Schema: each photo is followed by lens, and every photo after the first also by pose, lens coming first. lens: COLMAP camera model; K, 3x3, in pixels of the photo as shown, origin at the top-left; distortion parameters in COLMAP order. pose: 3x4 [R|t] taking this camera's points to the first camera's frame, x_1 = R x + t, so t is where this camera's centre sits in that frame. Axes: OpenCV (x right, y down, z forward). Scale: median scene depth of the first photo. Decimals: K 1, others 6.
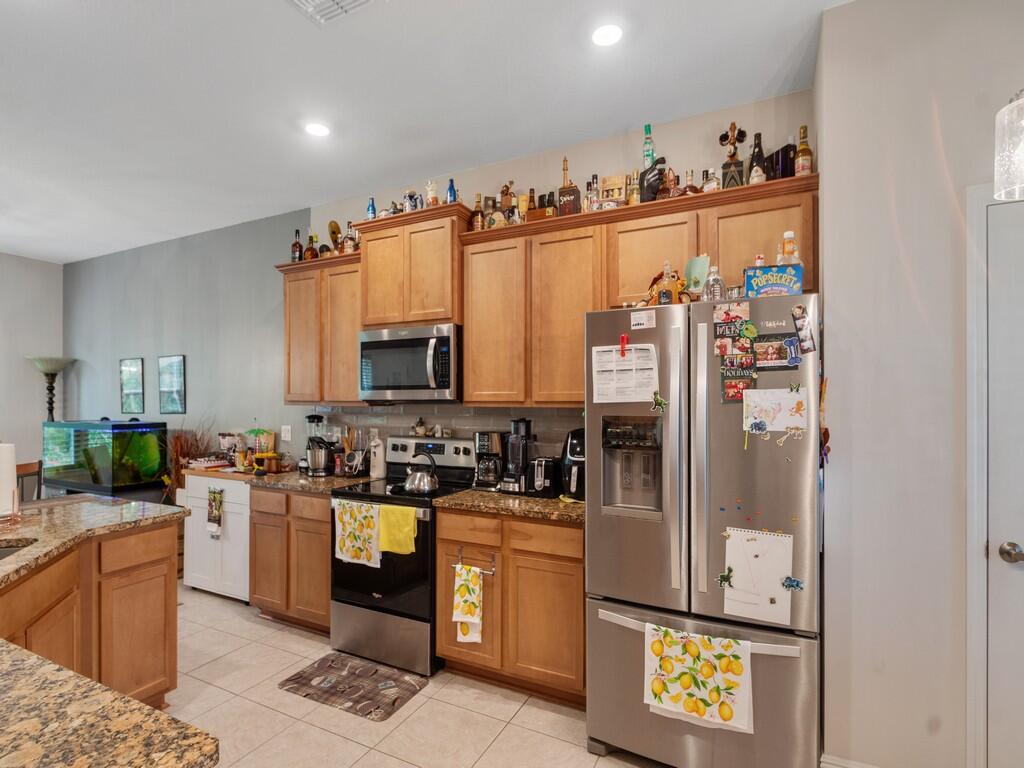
lens RADIAL K [[530.4, 0, 511.0], [0, 530.4, 394.3], [0, 0, 1]] dist [-0.001666, -0.000358]
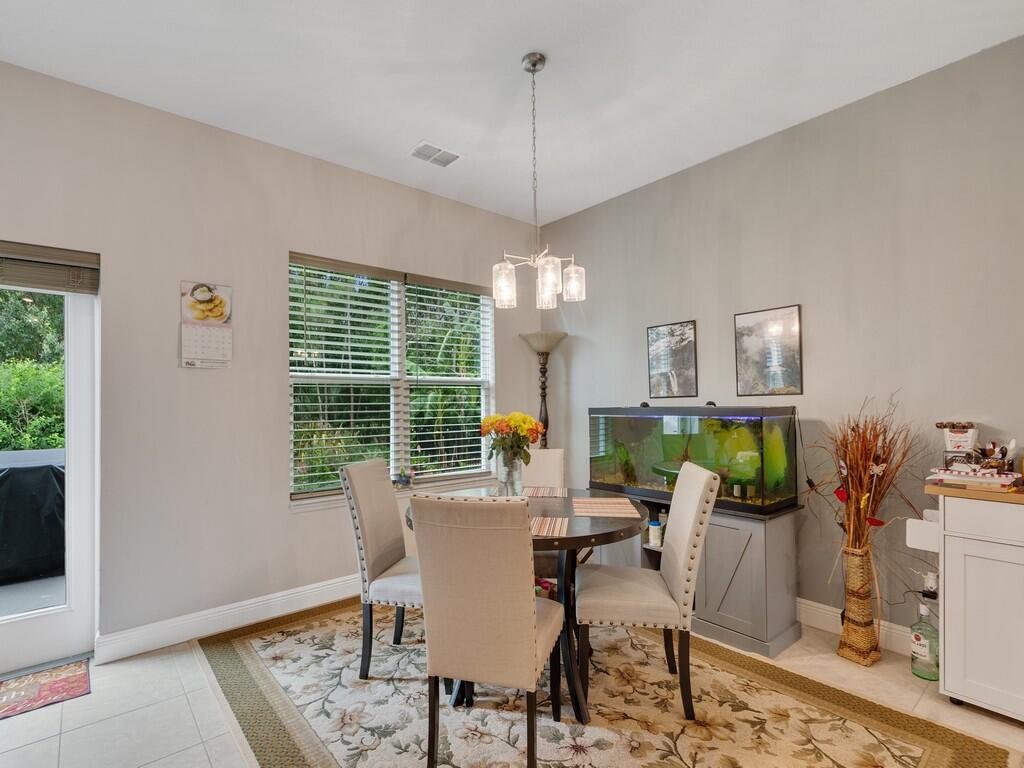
lens RADIAL K [[507.5, 0, 509.6], [0, 507.5, 392.6], [0, 0, 1]] dist [0.004351, 0.001024]
pose [[0.925277, -0.013692, -0.379045, -0.894884], [0.008315, 0.999840, -0.015821, 0.051236], [0.379201, 0.011487, 0.925243, 0.357002]]
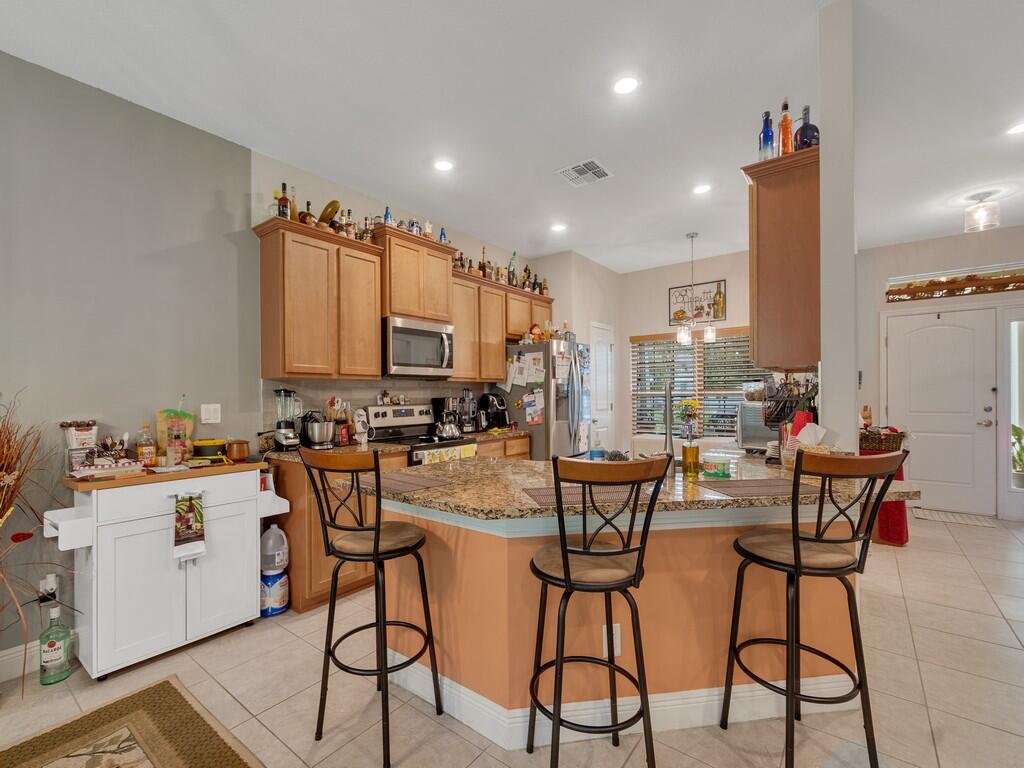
lens RADIAL K [[463.0, 0, 481.7], [0, 463.0, 396.1], [0, 0, 1]] dist [-0.000908, -0.000470]
pose [[0.202985, -0.001993, 0.979180, -1.108257], [0.008715, 0.999962, 0.000229, 0.054628], [-0.979143, 0.008487, 0.202995, 0.513123]]
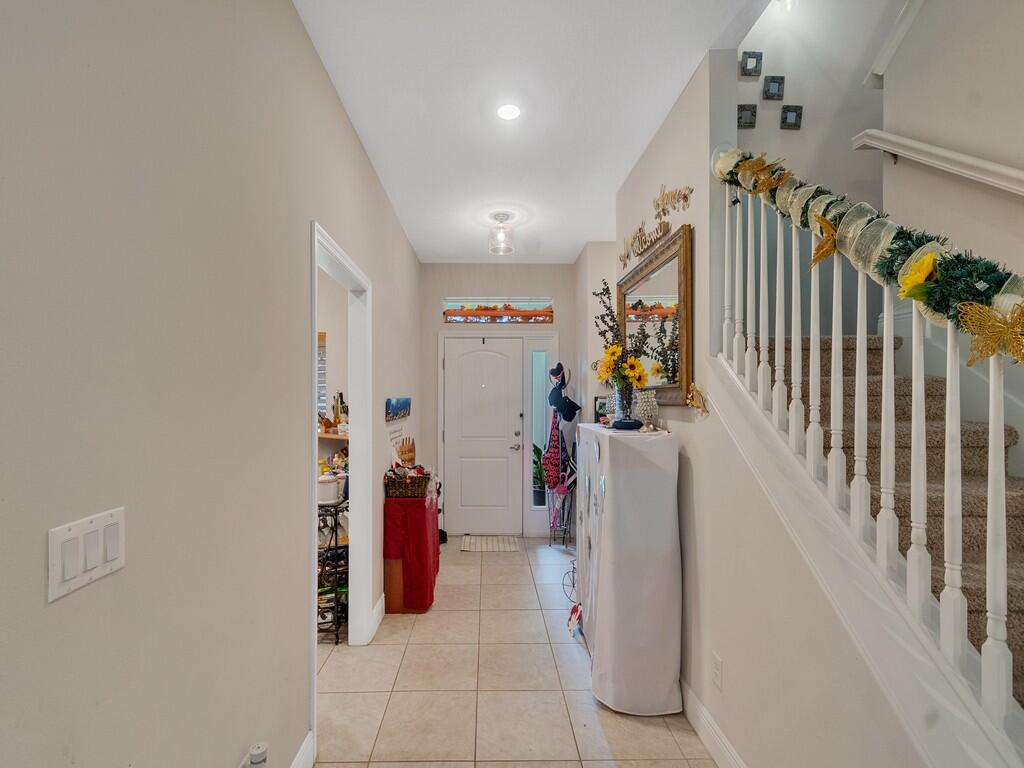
lens RADIAL K [[449.6, 0, 478.3], [0, 449.6, 396.9], [0, 0, 1]] dist [0.001654, -0.000137]
pose [[-0.443519, 0.005548, 0.896248, -0.702358], [-0.001215, 0.999976, -0.006792, 0.006275], [-0.896264, -0.004101, -0.443502, 0.092508]]
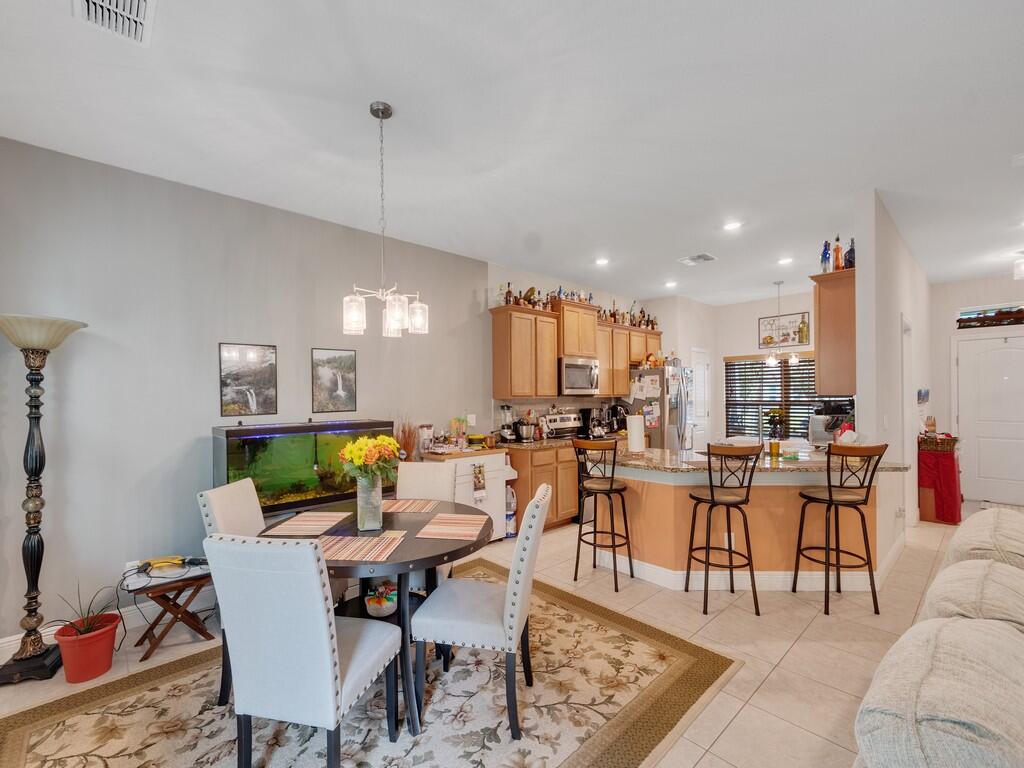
lens RADIAL K [[449.6, 0, 478.3], [0, 449.6, 396.9], [0, 0, 1]] dist [0.001654, -0.000137]
pose [[0.364273, -0.000666, 0.931292, -1.628614], [0.008464, 0.999961, -0.002595, 0.018026], [-0.931254, 0.008828, 0.364264, 0.617156]]
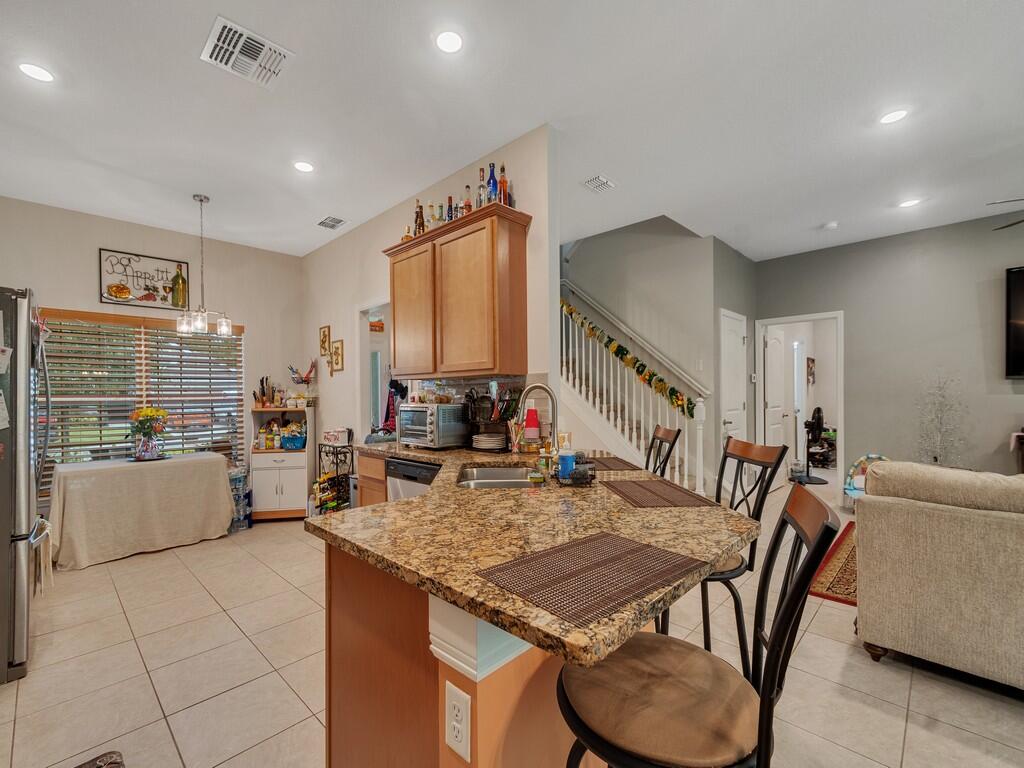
lens RADIAL K [[451.9, 0, 509.2], [0, 451.9, 396.6], [0, 0, 1]] dist [-0.000862, -0.000180]
pose [[-0.958720, 0.012391, 0.284081, -0.652715], [0.013358, 0.999910, 0.001468, 0.054029], [-0.284037, 0.005203, -0.958799, 0.956842]]
